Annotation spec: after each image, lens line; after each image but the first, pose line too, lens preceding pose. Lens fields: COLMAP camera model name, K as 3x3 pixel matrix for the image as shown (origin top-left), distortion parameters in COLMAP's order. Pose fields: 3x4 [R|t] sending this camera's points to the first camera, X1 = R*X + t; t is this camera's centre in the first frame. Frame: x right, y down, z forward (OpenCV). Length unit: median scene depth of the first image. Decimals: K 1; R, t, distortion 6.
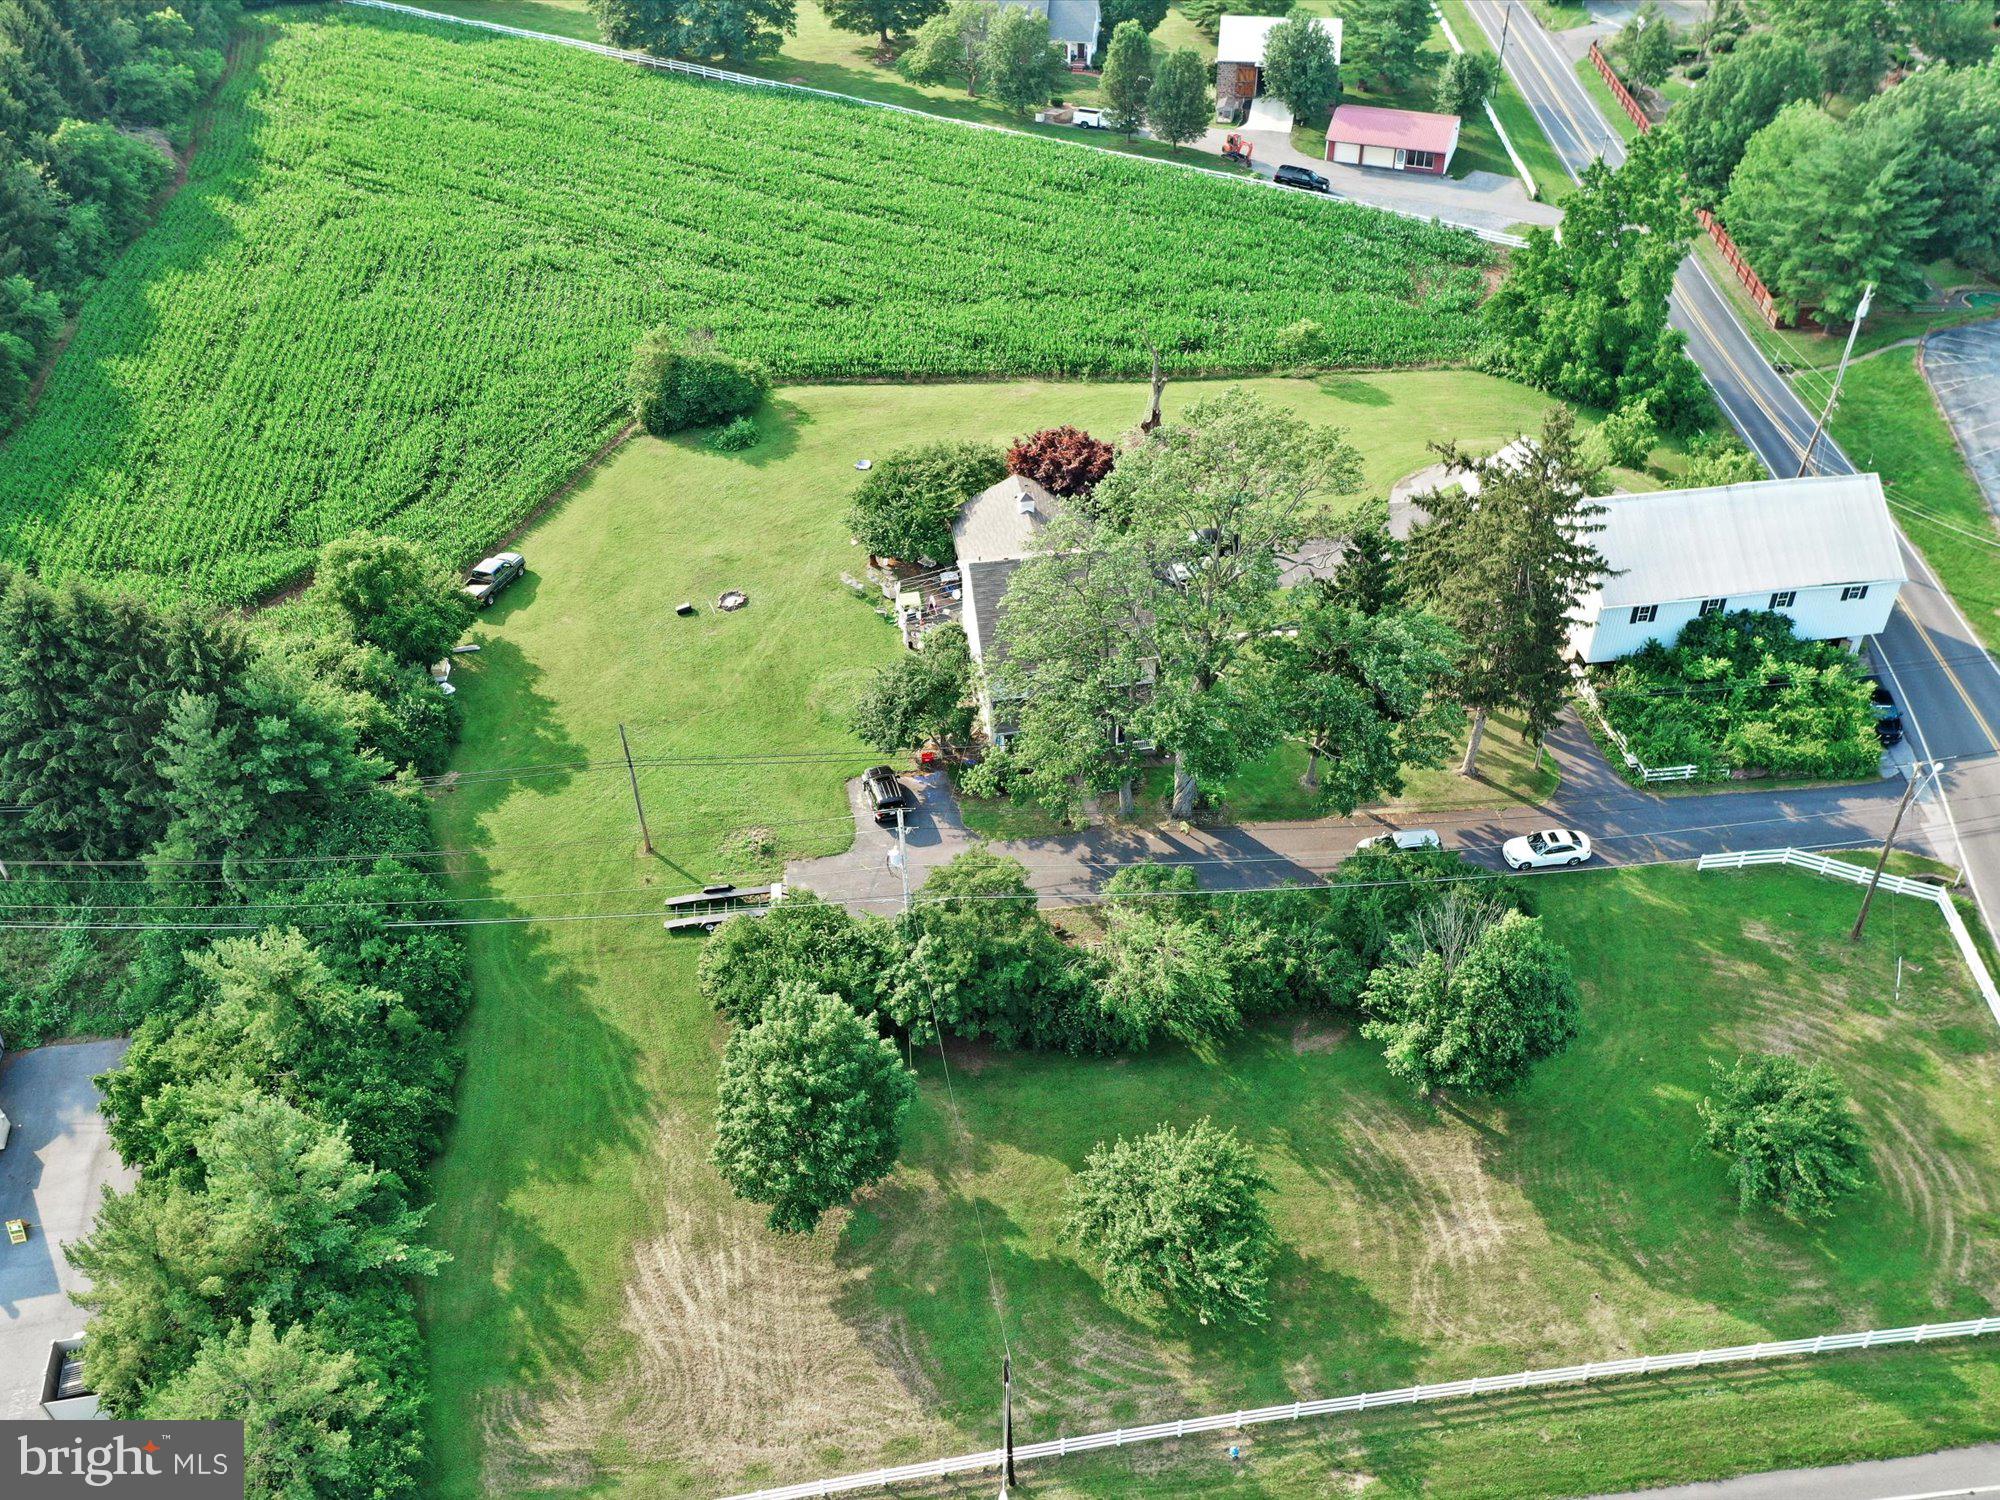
lens RADIAL K [[1818.4, 0, 1000.0], [0, 1818.4, 750.0], [0, 0, 1]] dist [0.001138, 0.013582]
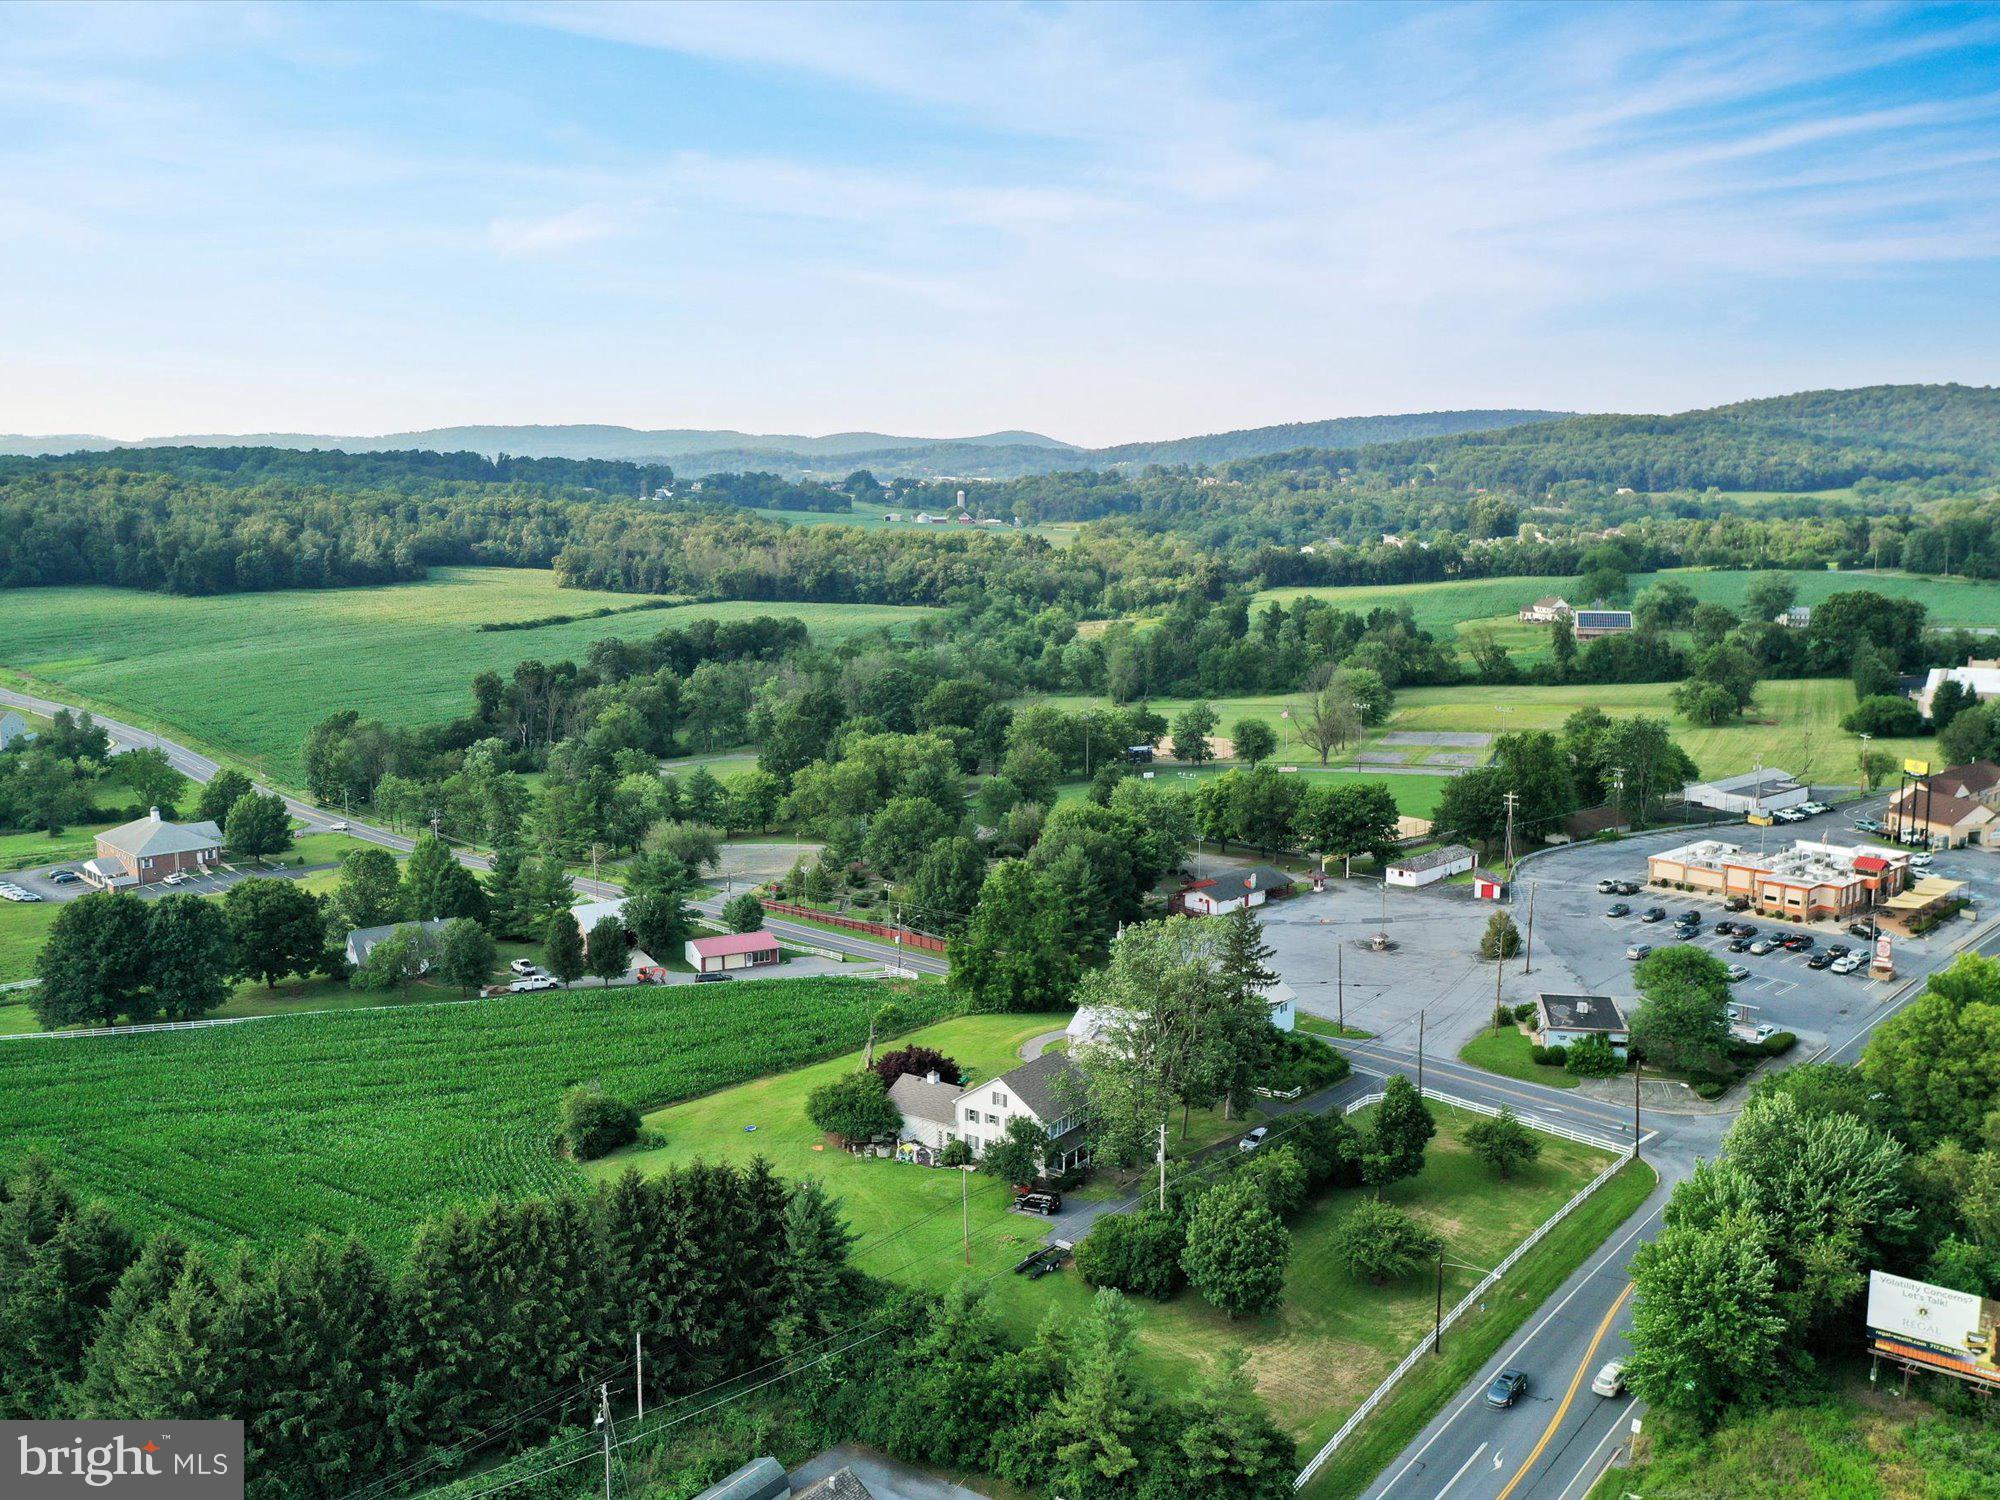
lens RADIAL K [[1818.4, 0, 1000.0], [0, 1818.4, 750.0], [0, 0, 1]] dist [0.001138, 0.013582]
pose [[0.700857, -0.096888, 0.706691, -1.103857], [0.447864, 0.830874, -0.330253, 0.191000], [-0.555174, 0.547961, 0.625716, -0.230649]]
